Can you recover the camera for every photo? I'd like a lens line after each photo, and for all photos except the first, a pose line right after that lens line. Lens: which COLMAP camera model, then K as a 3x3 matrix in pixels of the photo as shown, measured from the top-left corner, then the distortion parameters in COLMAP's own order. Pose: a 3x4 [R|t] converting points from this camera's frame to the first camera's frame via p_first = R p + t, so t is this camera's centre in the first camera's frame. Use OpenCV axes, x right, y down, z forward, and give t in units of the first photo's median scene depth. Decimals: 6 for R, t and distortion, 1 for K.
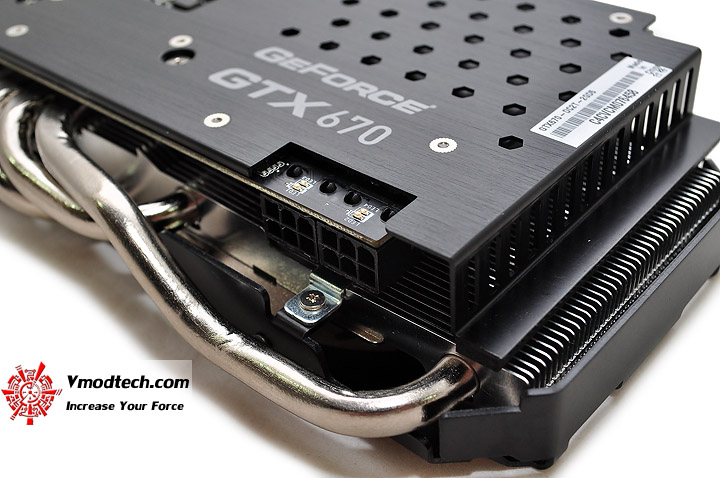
lens RADIAL K [[992.5, 0, 359.8], [0, 992.5, 239.3], [0, 0, 1]] dist [-0.017480, 0.000000]
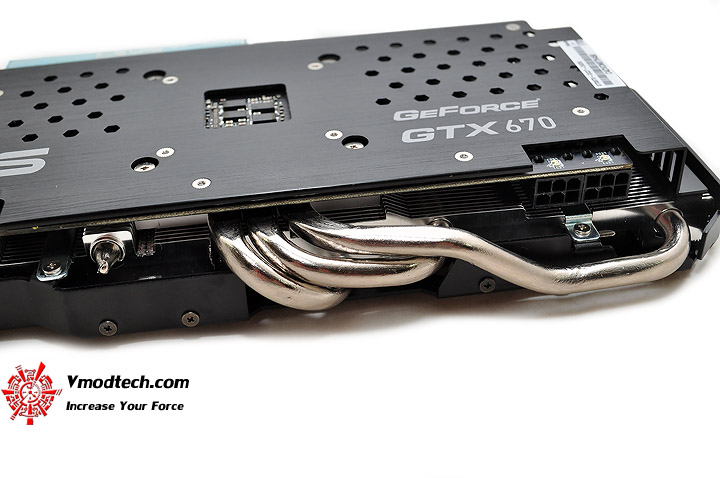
lens RADIAL K [[889.5, 0, 359.8], [0, 889.5, 238.7], [0, 0, 1]] dist [0.005856, 0.000000]
pose [[0.617389, -0.417403, 0.666788, -1.128260], [0.450565, 0.882444, 0.135217, -0.253669], [-0.644843, 0.216949, 0.732878, 0.182653]]
